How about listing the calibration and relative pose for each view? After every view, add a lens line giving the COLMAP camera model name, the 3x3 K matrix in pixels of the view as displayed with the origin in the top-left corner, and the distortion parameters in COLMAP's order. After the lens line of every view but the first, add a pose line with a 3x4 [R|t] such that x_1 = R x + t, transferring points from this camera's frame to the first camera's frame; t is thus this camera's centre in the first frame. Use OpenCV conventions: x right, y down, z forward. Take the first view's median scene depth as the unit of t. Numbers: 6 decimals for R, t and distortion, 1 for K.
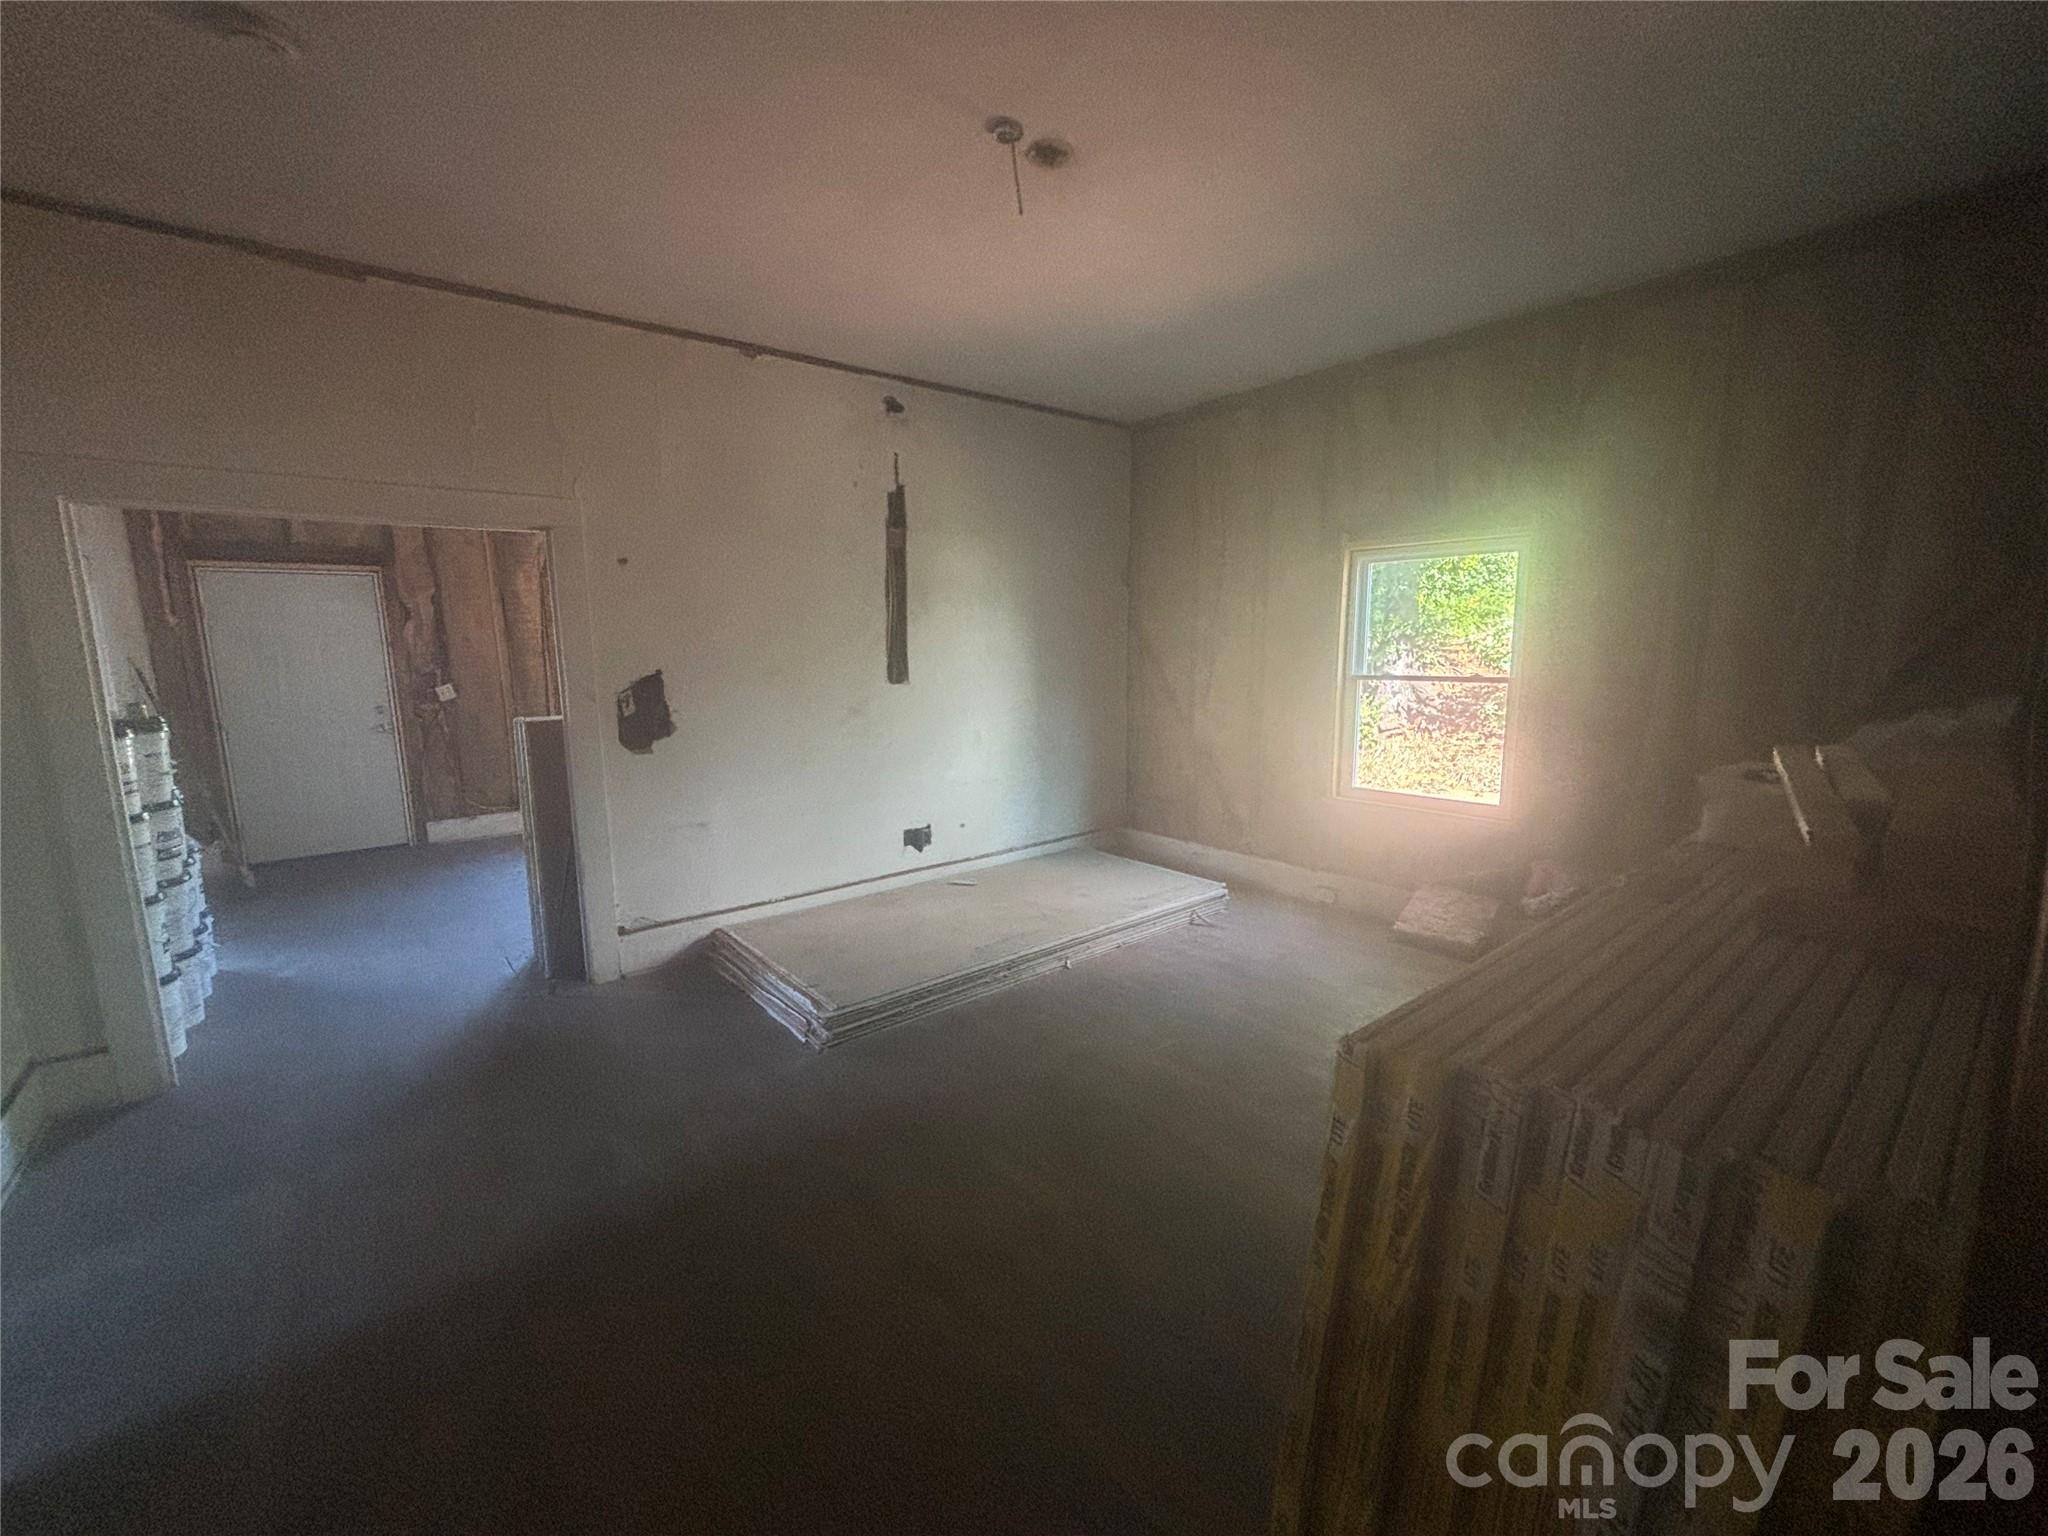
lens RADIAL K [[831.4, 0, 1021.9], [0, 831.4, 768.3], [0, 0, 1]] dist [-0.004064, -0.000834]
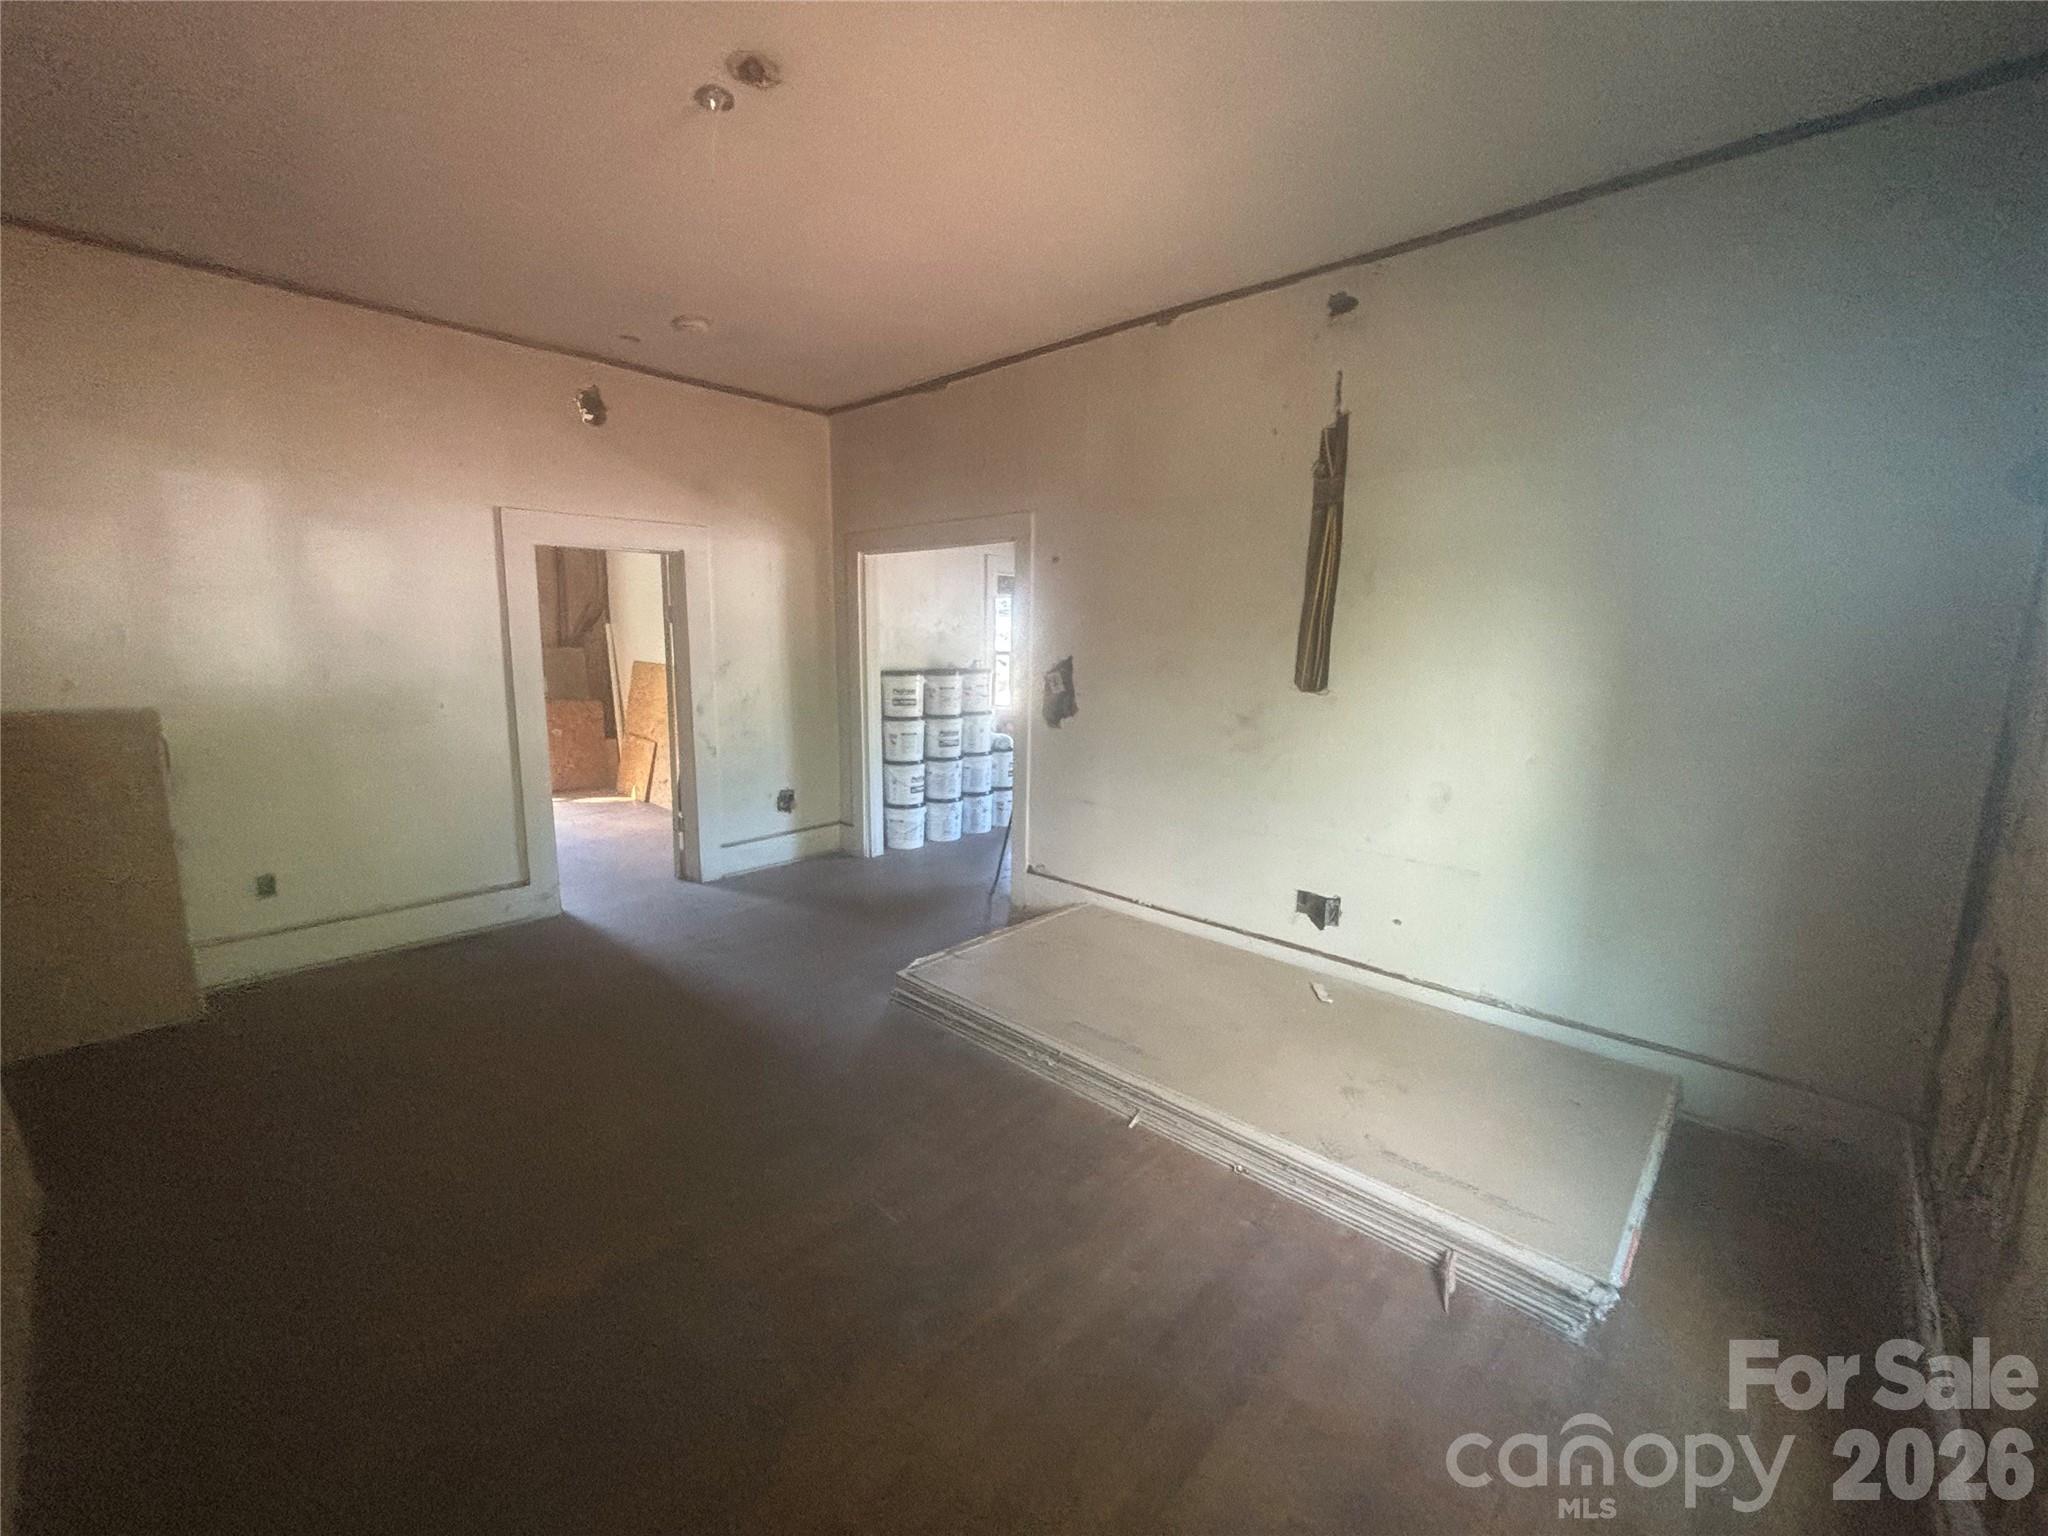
lens RADIAL K [[831.4, 0, 1021.9], [0, 831.4, 768.3], [0, 0, 1]] dist [-0.004064, -0.000834]
pose [[0.132973, 0.179321, -0.974763, 0.563620], [-0.163598, 0.973977, 0.156859, -0.114870], [0.977524, 0.138611, 0.158849, 0.664446]]
